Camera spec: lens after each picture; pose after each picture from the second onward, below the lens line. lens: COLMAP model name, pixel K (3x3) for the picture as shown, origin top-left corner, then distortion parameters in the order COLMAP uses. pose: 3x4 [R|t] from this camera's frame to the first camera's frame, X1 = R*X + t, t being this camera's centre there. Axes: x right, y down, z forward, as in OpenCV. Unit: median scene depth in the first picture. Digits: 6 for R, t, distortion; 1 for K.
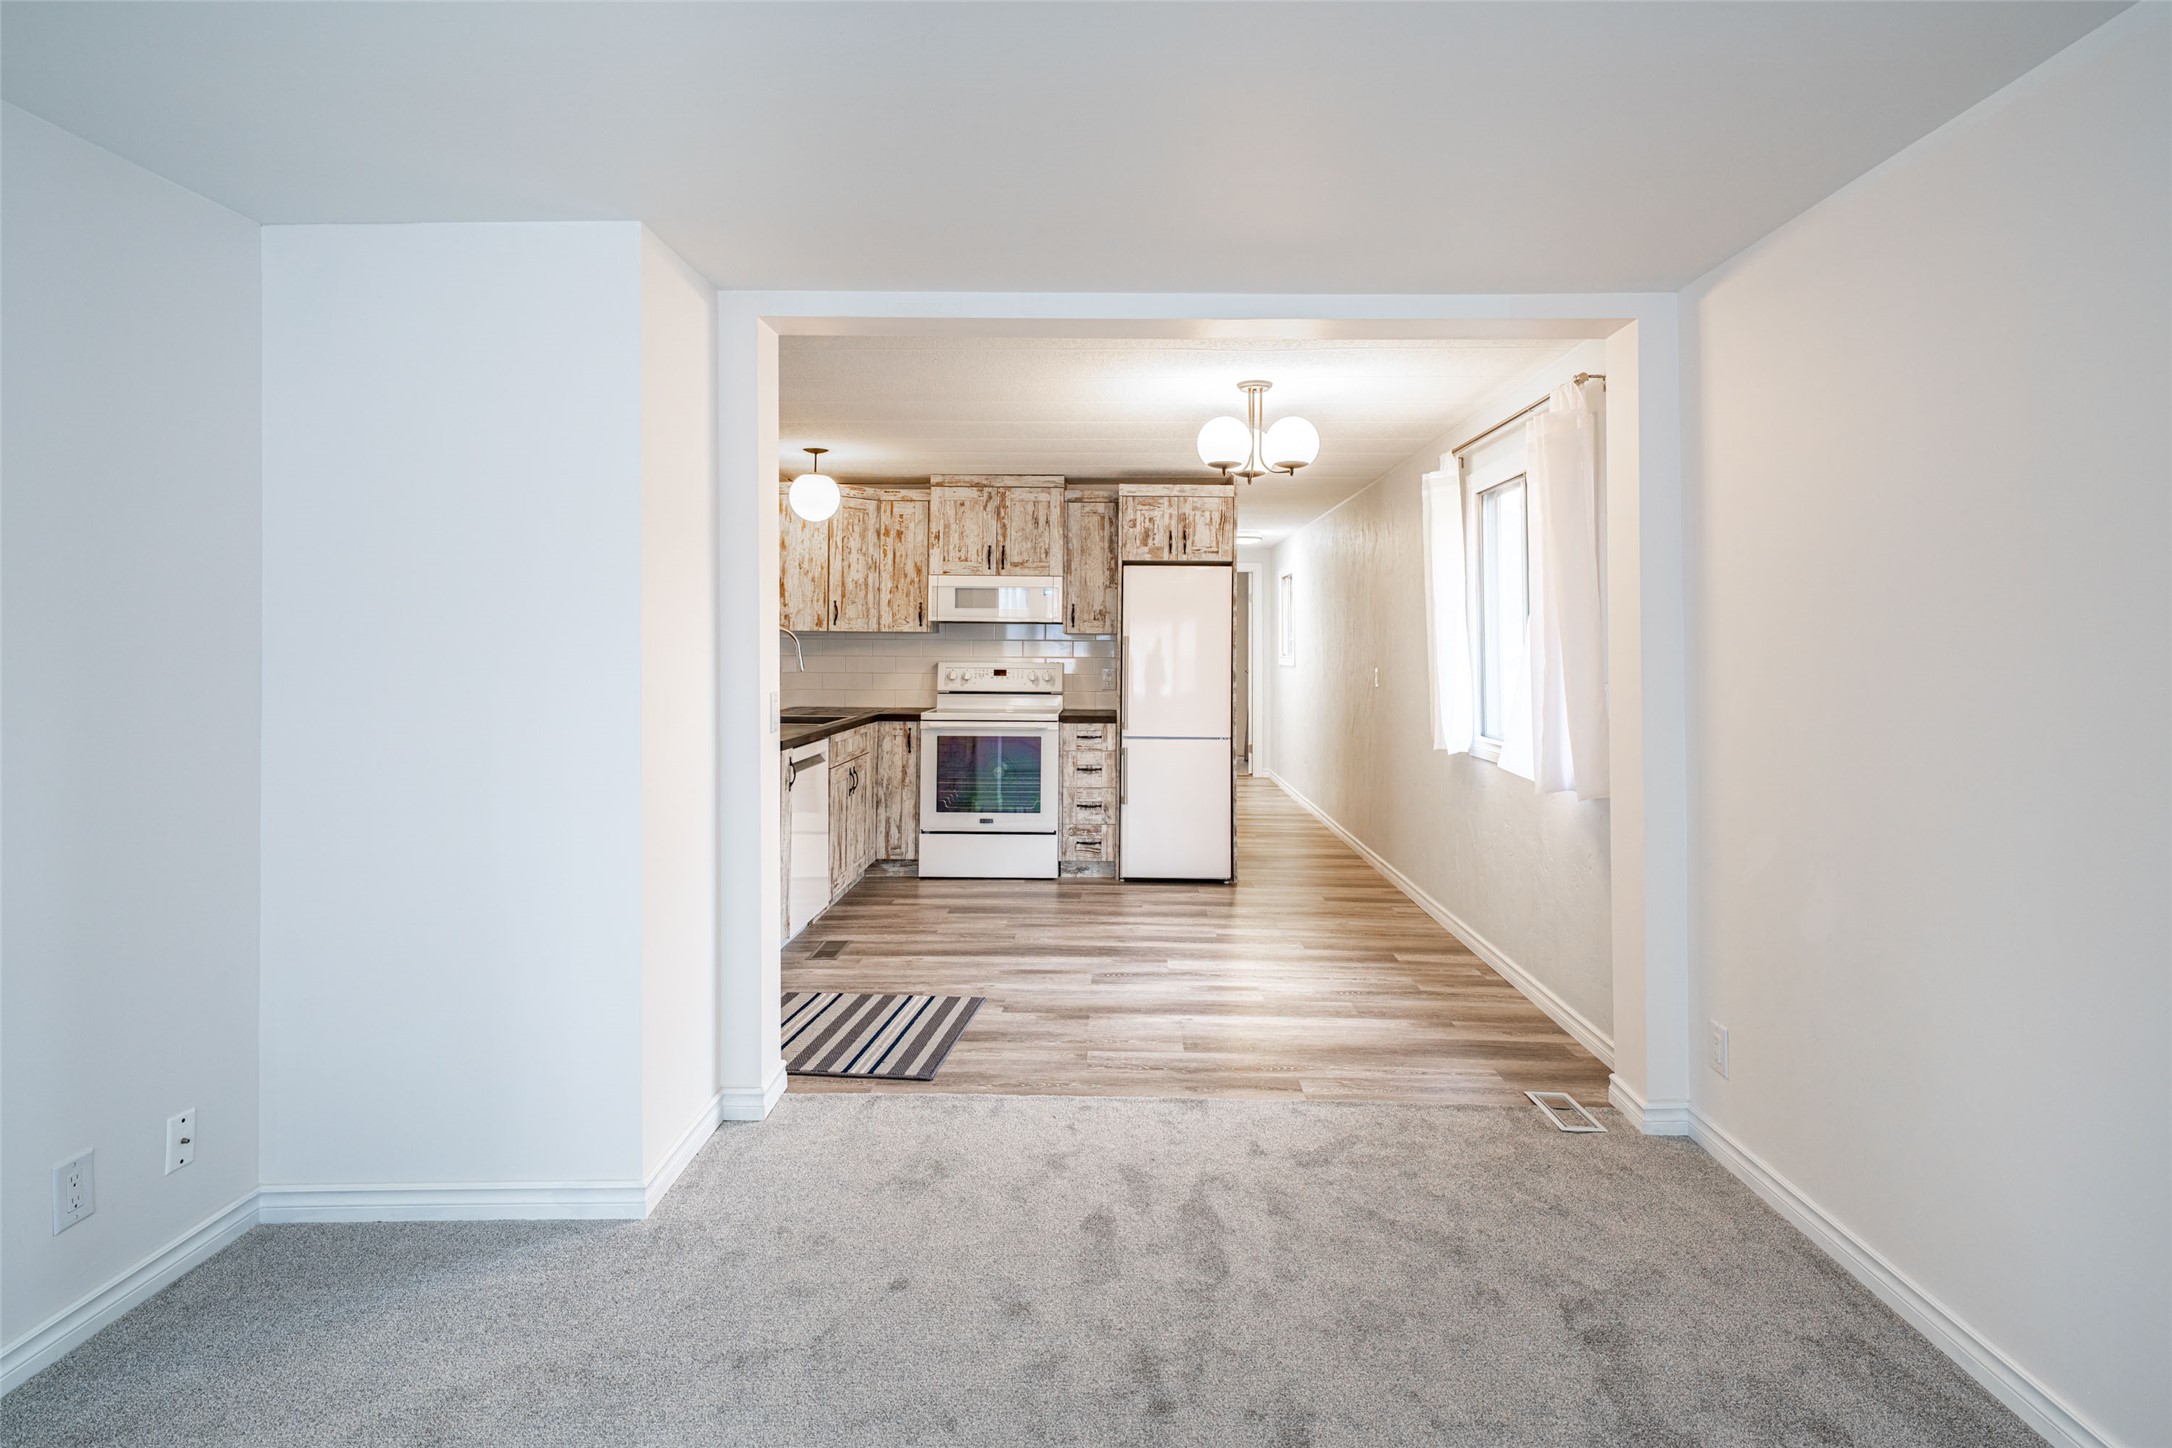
lens RADIAL K [[1097.9, 0, 1035.4], [0, 1097.9, 642.3], [0, 0, 1]] dist [0.001091, 0.000241]
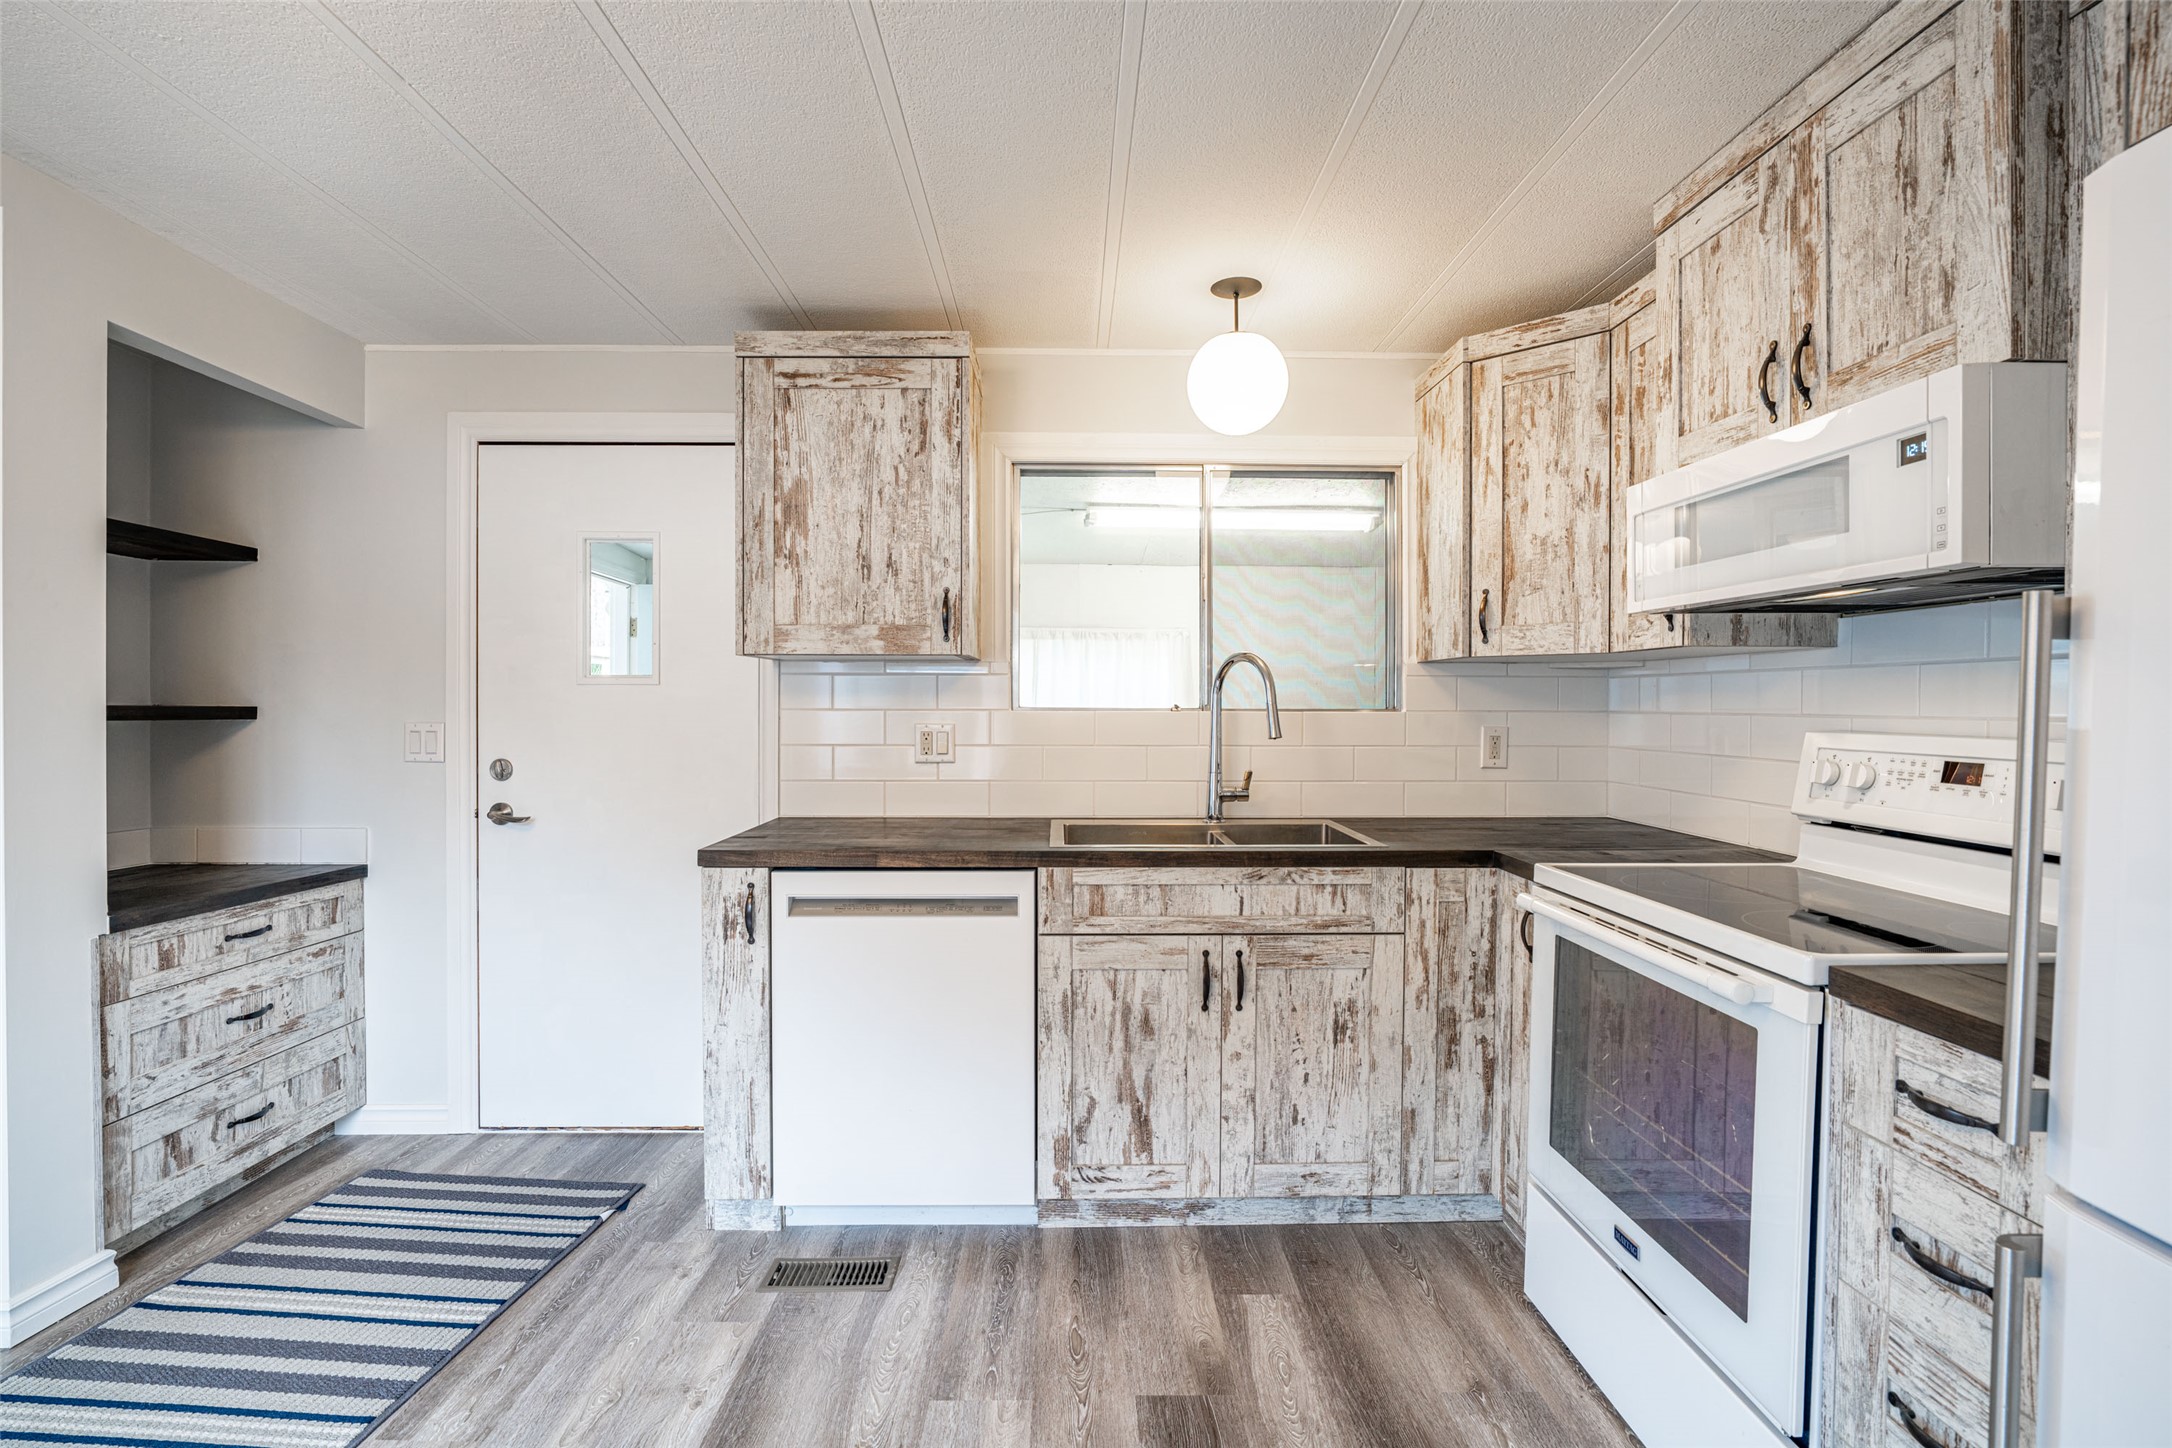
lens RADIAL K [[968.0, 0, 1051.6], [0, 968.0, 718.5], [0, 0, 1]] dist [-0.024909, 0.003479]
pose [[0.099345, 0.008795, -0.995014, 0.201883], [0.001649, 0.999958, 0.009003, 0.011883], [0.995052, -0.002535, 0.099326, 0.796318]]
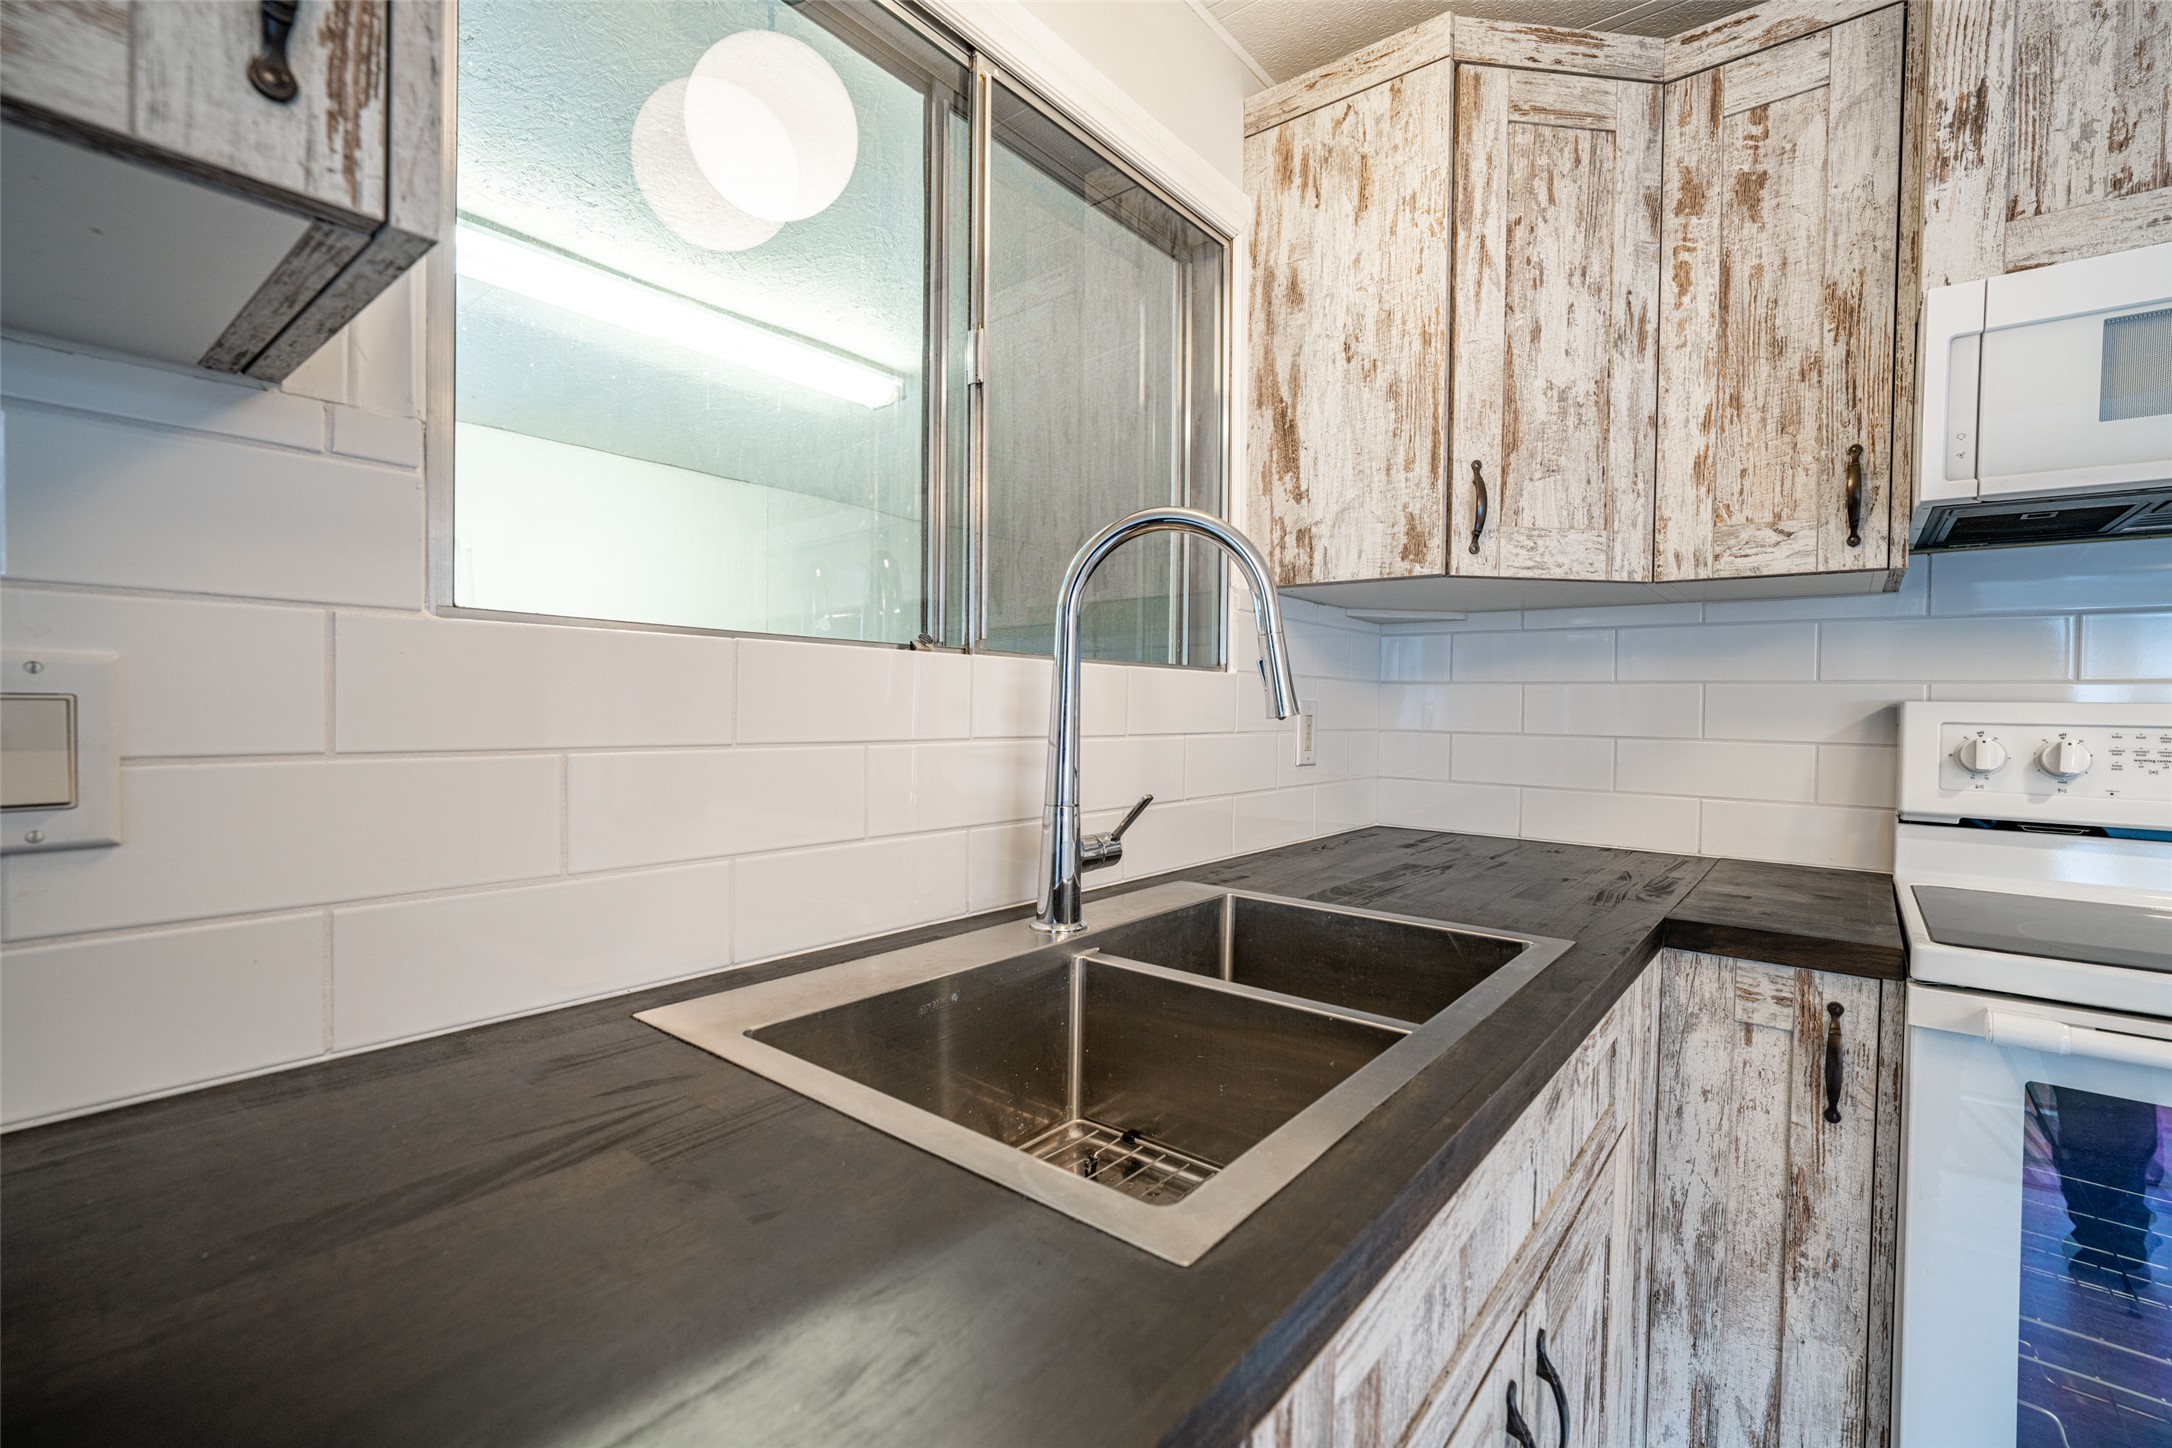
lens RADIAL K [[979.5, 0, 1122.0], [0, 979.5, 715.9], [0, 0, 1]] dist [-0.005641, 0.003721]
pose [[0.840570, 0.012951, -0.541548, -0.127856], [-0.008423, 0.999906, 0.010839, 0.022380], [0.541638, -0.004550, 0.840600, 0.768293]]
